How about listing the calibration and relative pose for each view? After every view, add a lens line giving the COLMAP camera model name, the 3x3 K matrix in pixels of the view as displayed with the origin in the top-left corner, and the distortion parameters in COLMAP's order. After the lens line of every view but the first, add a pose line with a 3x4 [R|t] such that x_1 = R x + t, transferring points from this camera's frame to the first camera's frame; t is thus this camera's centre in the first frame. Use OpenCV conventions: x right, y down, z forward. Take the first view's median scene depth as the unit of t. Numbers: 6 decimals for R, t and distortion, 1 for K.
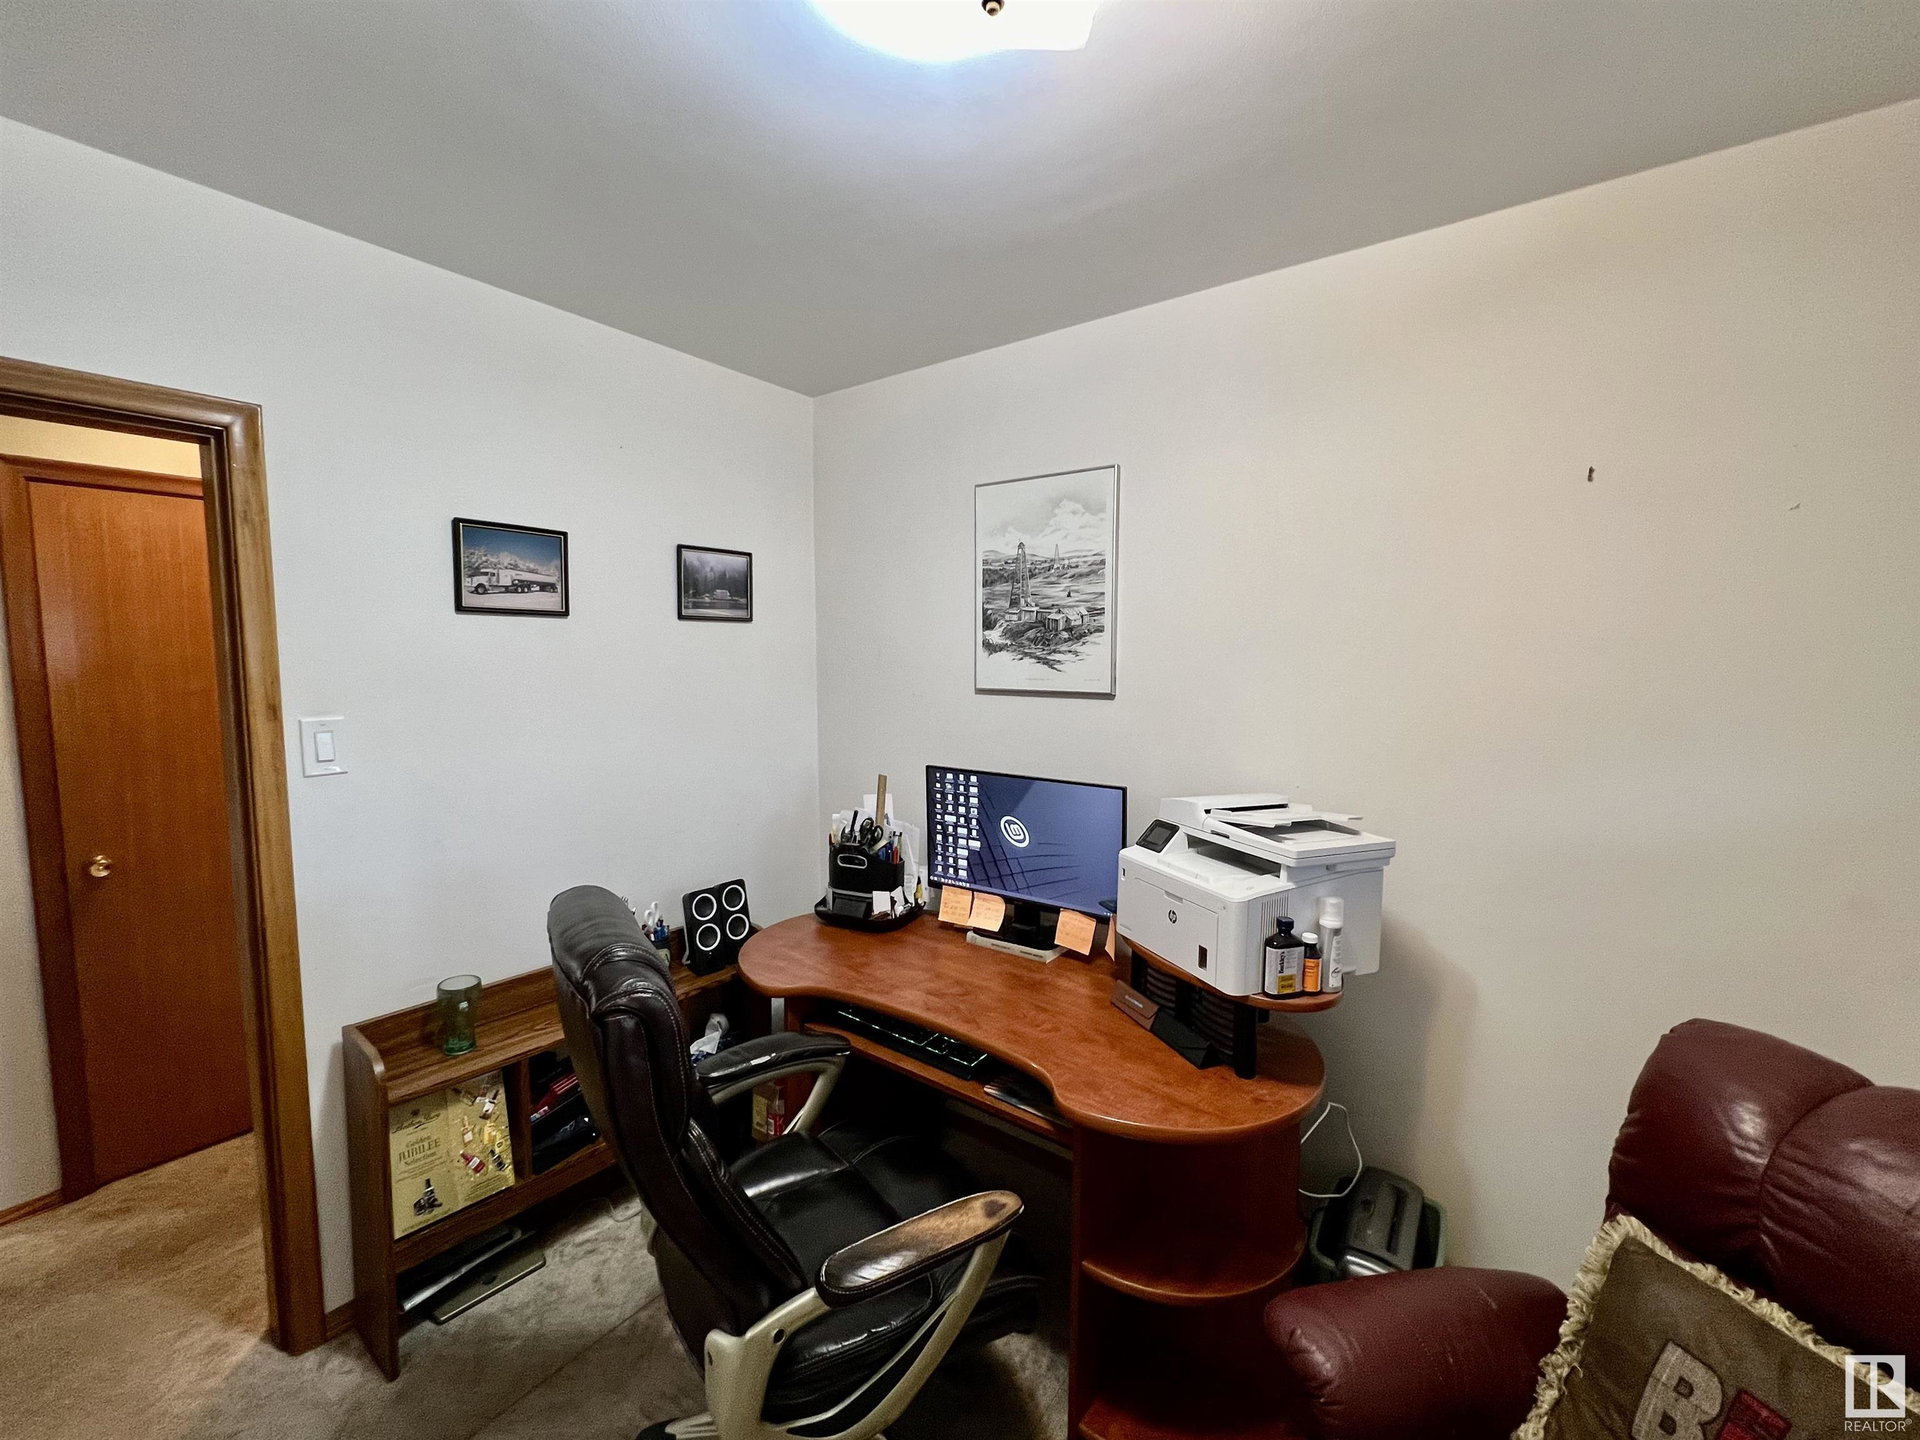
lens RADIAL K [[800.8, 0, 960.0], [0, 800.8, 720.0], [0, 0, 1]] dist [-0.001321, -0.000063]
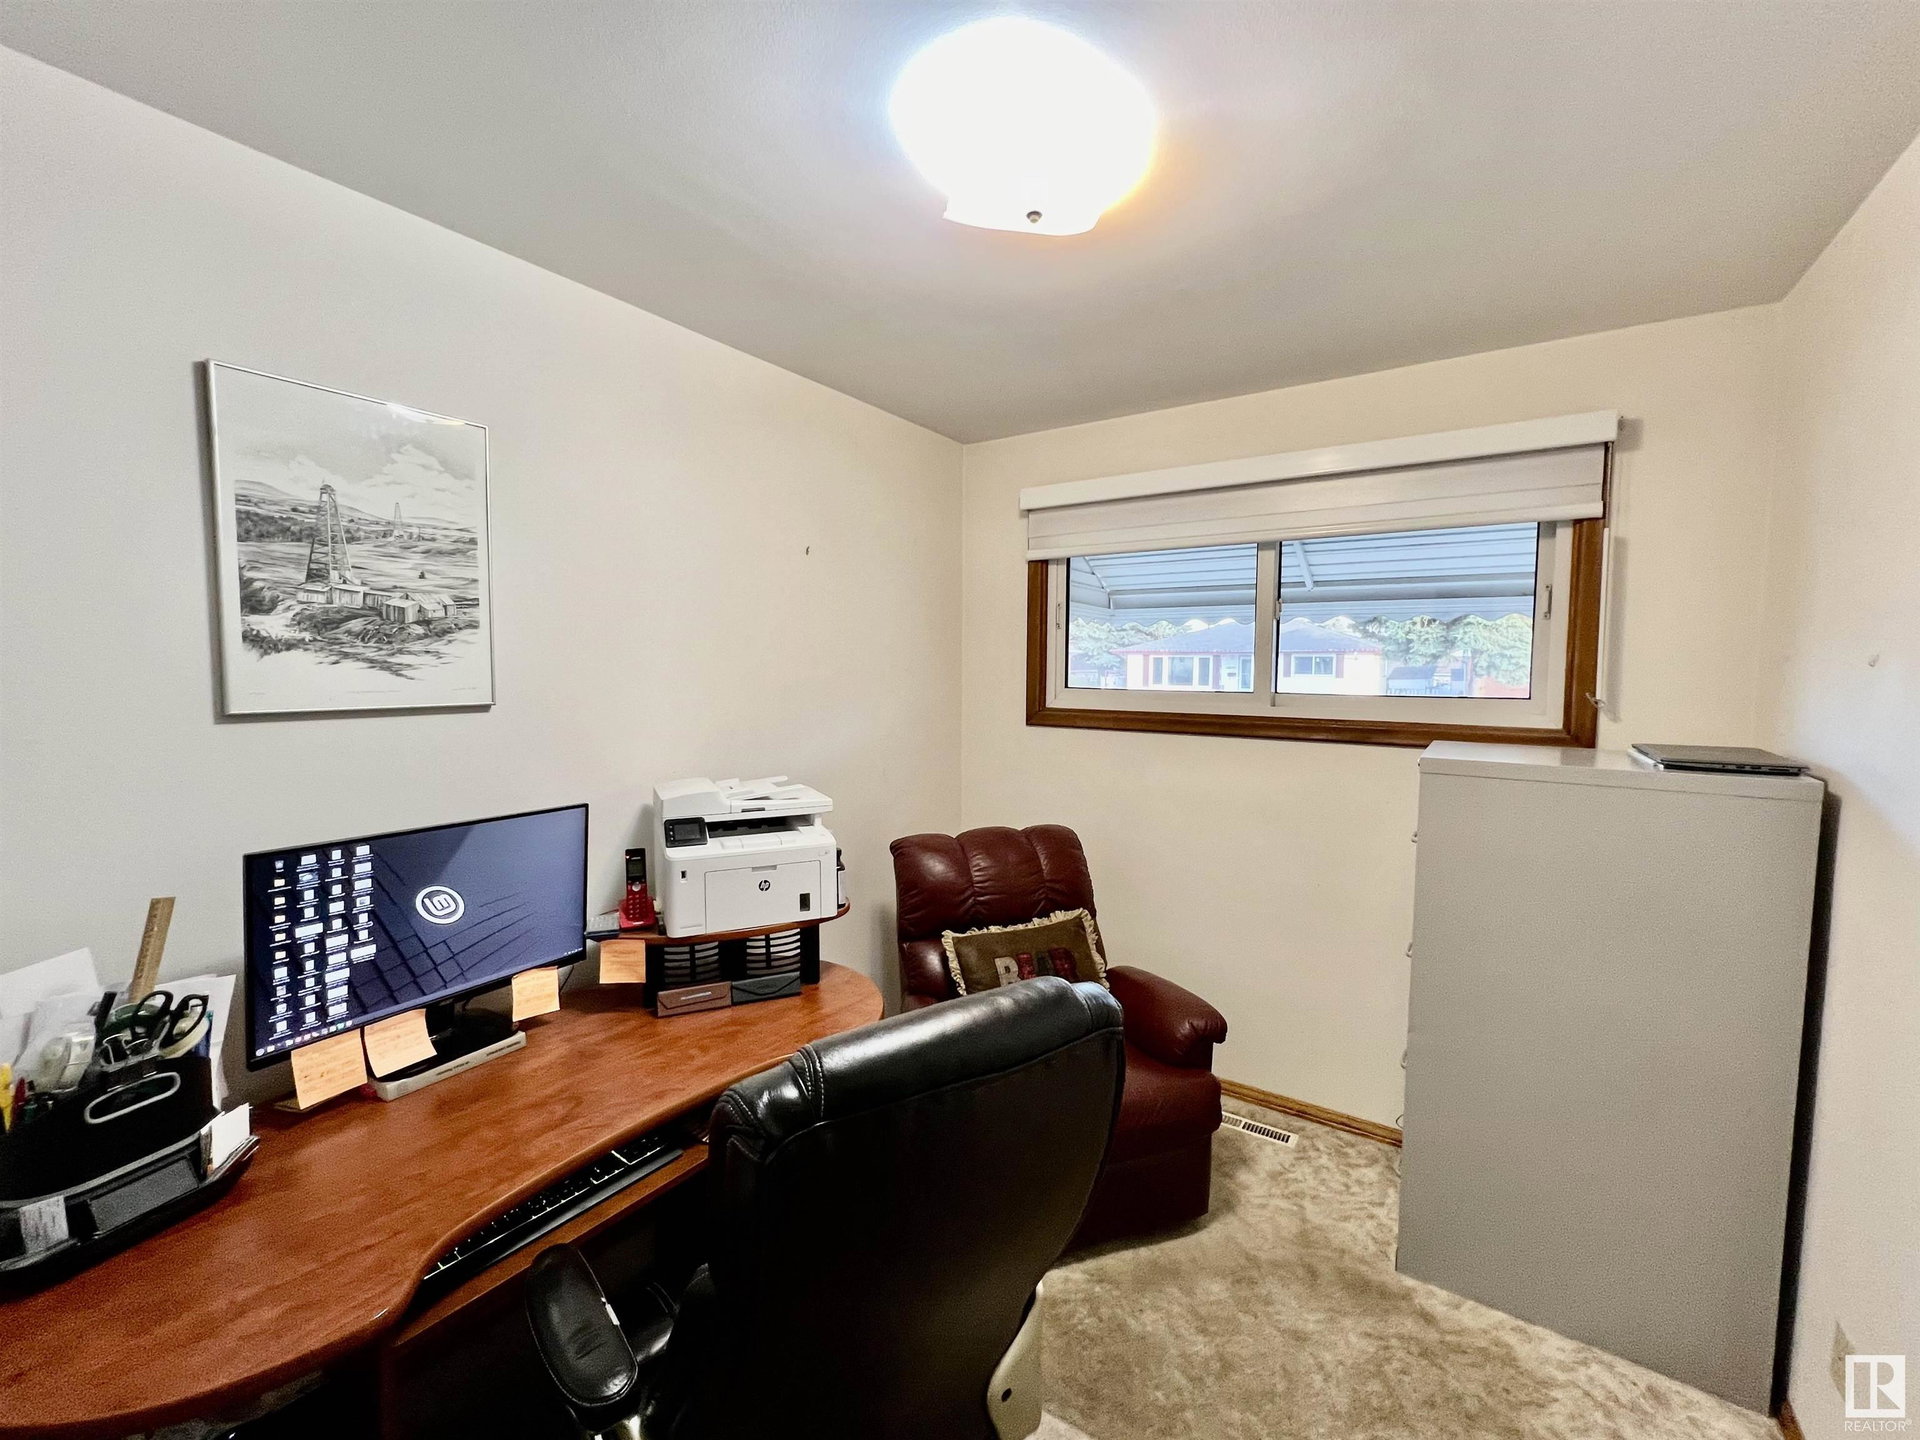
lens RADIAL K [[800.8, 0, 960.0], [0, 800.8, 720.0], [0, 0, 1]] dist [-0.001321, -0.000063]
pose [[-0.054503, -0.077127, 0.995530, -0.627758], [0.073440, 0.994002, 0.081029, -0.046157], [-0.995809, 0.077528, -0.048512, 0.539775]]
